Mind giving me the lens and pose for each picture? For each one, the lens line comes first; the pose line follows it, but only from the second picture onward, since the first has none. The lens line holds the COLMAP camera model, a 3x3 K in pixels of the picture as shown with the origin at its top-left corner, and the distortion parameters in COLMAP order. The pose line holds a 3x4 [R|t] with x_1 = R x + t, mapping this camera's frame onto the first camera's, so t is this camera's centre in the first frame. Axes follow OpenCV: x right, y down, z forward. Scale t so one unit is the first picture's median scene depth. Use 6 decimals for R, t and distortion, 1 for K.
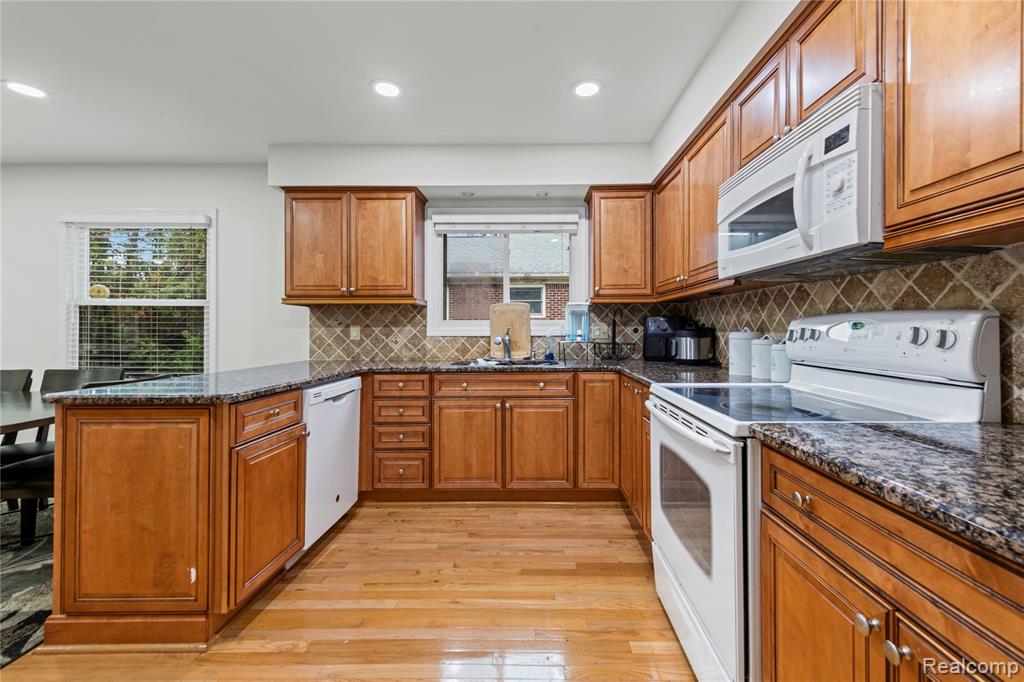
lens RADIAL K [[424.4, 0, 511.2], [0, 424.4, 332.6], [0, 0, 1]] dist [0.001678, -0.000023]
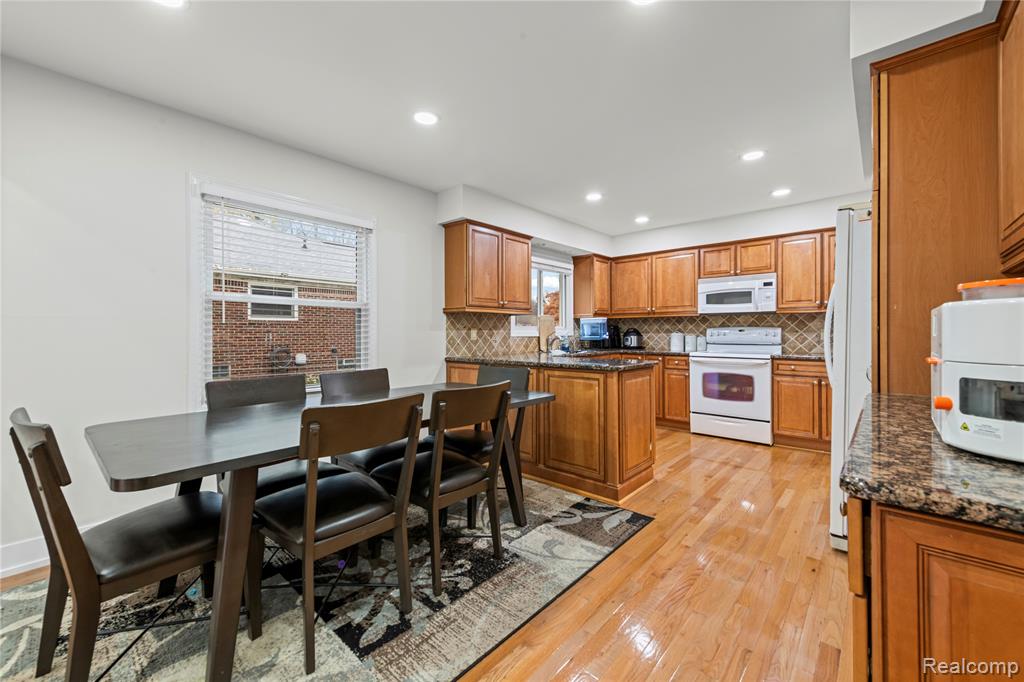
lens RADIAL K [[344.5, 0, 576.5], [0, 344.5, 342.7], [0, 0, 1]] dist [0.000265, -0.000012]
pose [[0.668874, -0.020864, 0.743083, -0.956046], [0.005480, 0.999717, 0.023137, 0.003212], [-0.743355, -0.011404, 0.668799, 0.057647]]
